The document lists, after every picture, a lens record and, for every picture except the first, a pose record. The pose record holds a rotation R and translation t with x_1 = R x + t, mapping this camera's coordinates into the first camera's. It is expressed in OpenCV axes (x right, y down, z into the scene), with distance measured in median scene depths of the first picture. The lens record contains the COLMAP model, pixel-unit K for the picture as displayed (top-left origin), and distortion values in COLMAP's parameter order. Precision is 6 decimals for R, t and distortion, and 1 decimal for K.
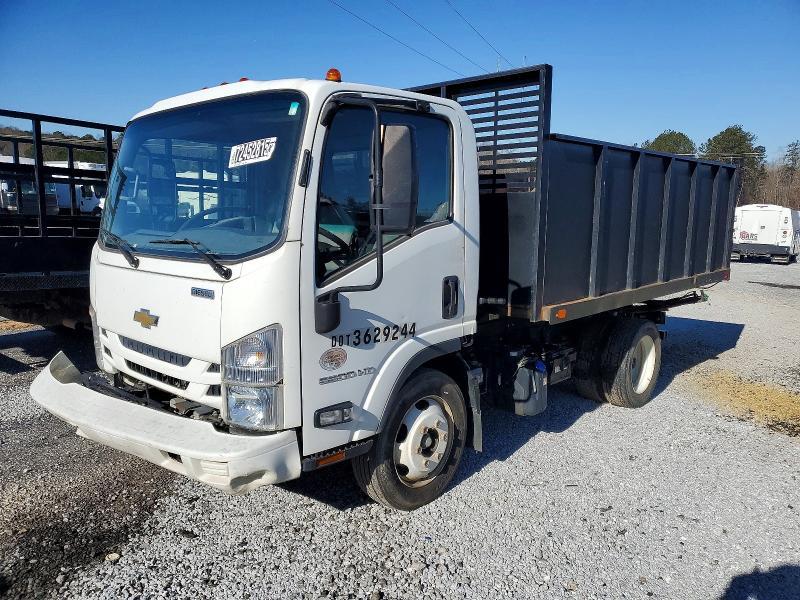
lens RADIAL K [[614.6, 0, 399.6], [0, 614.6, 301.2], [0, 0, 1]] dist [0.012204, 0.002348]
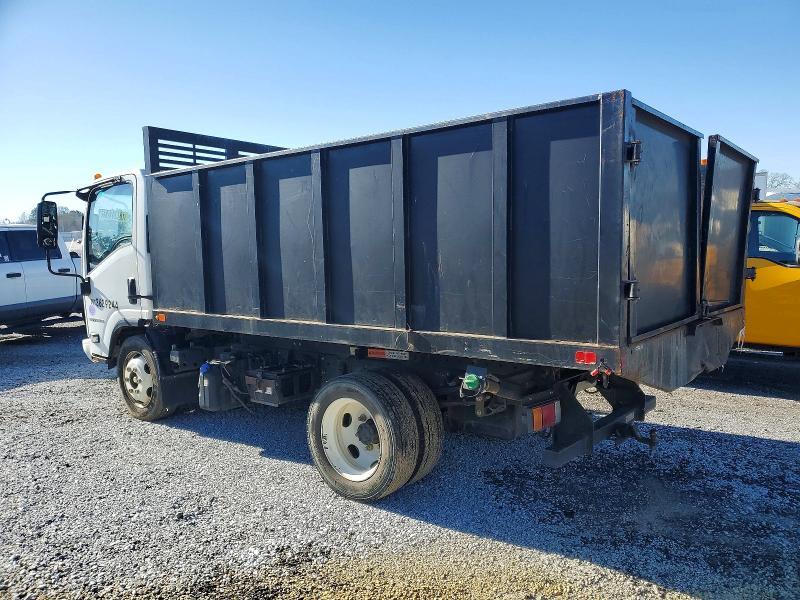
lens RADIAL K [[614.6, 0, 400.2], [0, 614.6, 300.7], [0, 0, 1]] dist [0.012204, 0.002348]
pose [[0.073021, 0.069389, -0.994914, 1.726956], [-0.131908, 0.989485, 0.059329, -0.168480], [0.988569, 0.126905, 0.081406, 1.554872]]
